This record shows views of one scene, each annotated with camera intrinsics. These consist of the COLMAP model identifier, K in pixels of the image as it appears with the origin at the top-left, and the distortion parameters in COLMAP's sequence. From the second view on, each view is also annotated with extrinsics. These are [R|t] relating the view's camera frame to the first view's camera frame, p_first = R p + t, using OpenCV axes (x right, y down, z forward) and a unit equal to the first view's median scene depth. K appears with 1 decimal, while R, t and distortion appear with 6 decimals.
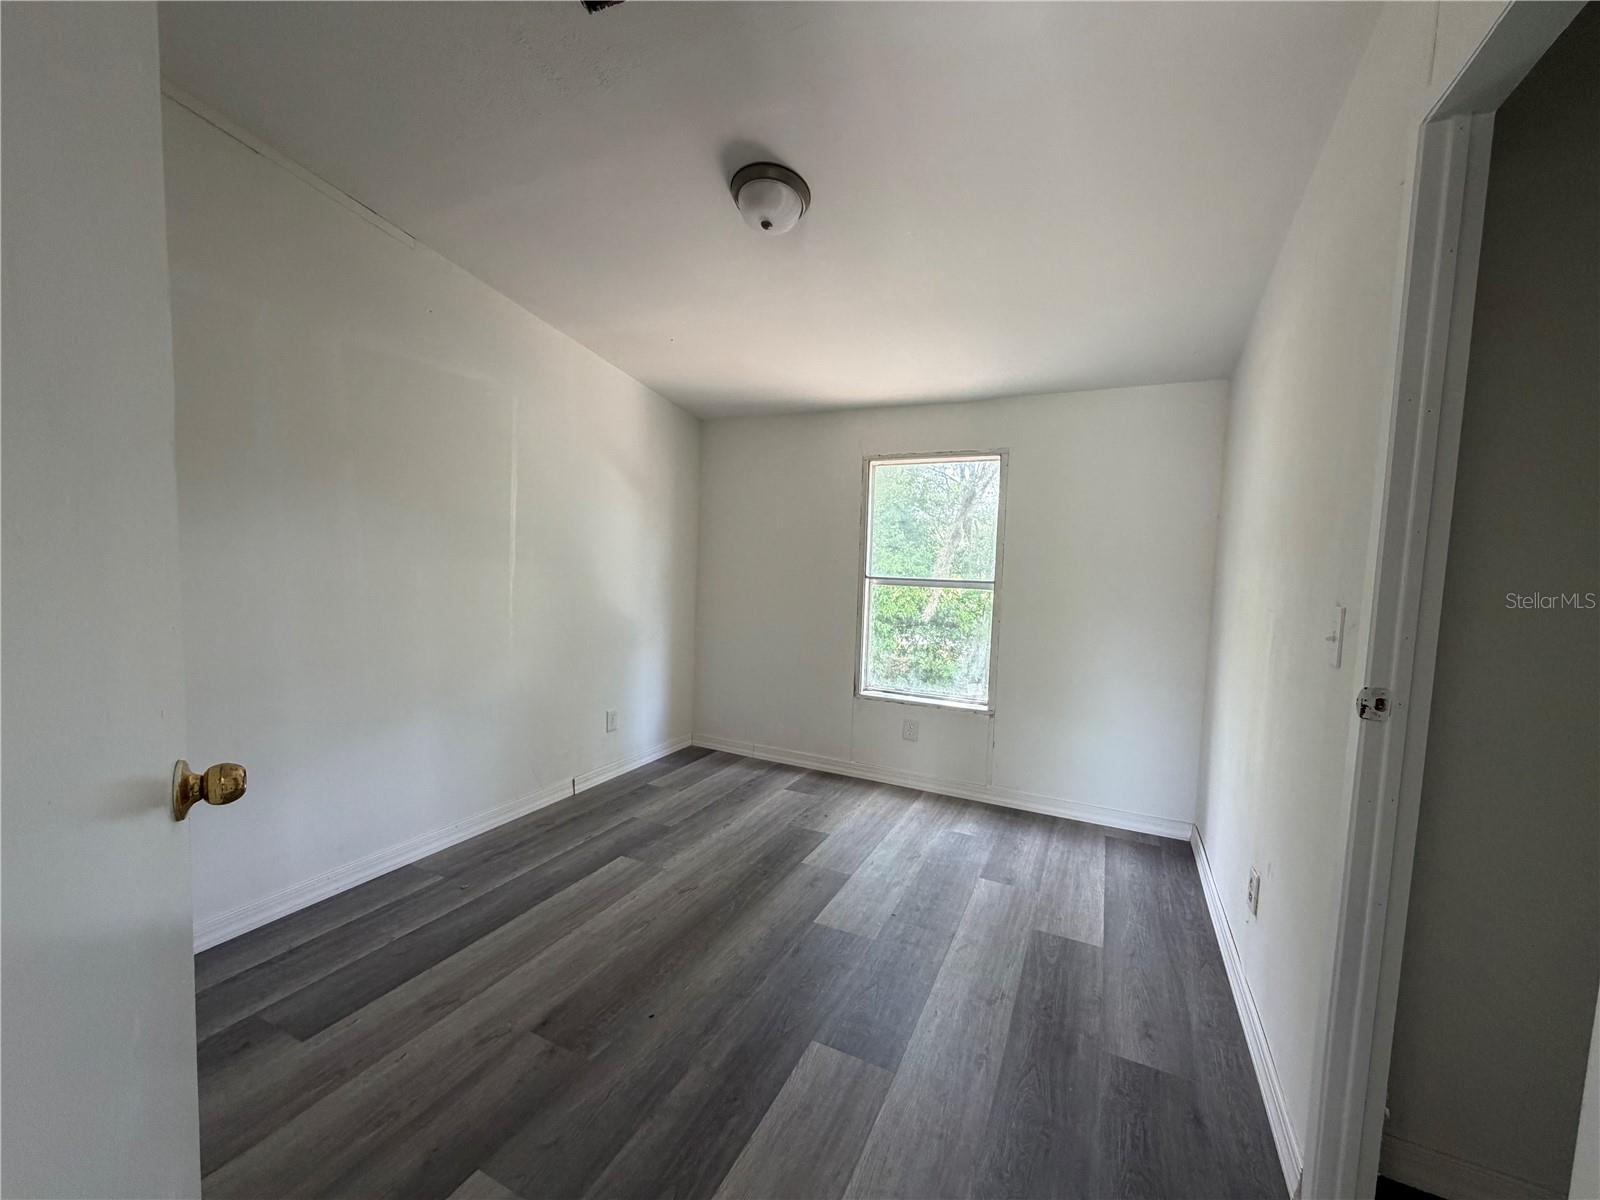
lens RADIAL K [[635.8, 0, 801.5], [0, 635.8, 602.0], [0, 0, 1]] dist [0.001375, 0.000221]
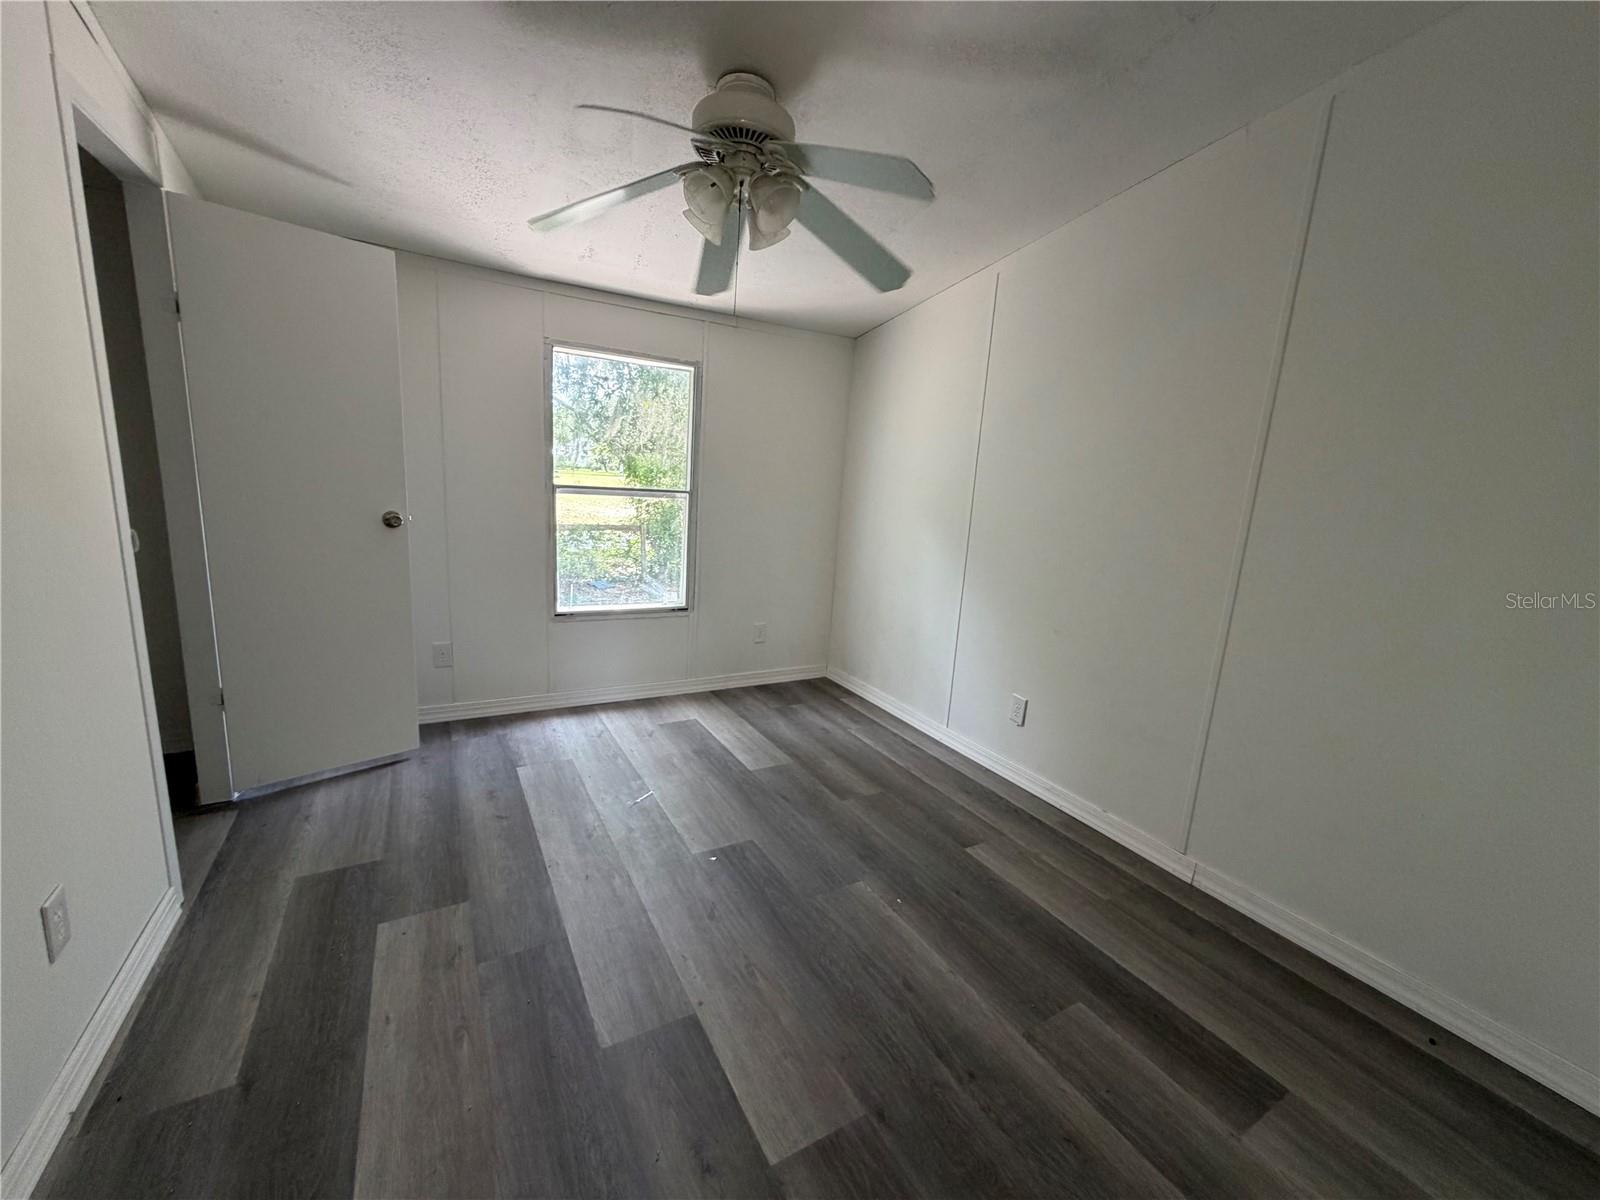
lens RADIAL K [[635.8, 0, 801.5], [0, 635.8, 602.0], [0, 0, 1]] dist [0.001375, 0.000221]
pose [[0.554685, -0.151936, 0.818071, -0.482737], [0.012532, 0.984601, 0.174367, -0.030683], [-0.831966, -0.086466, 0.548047, 0.245719]]
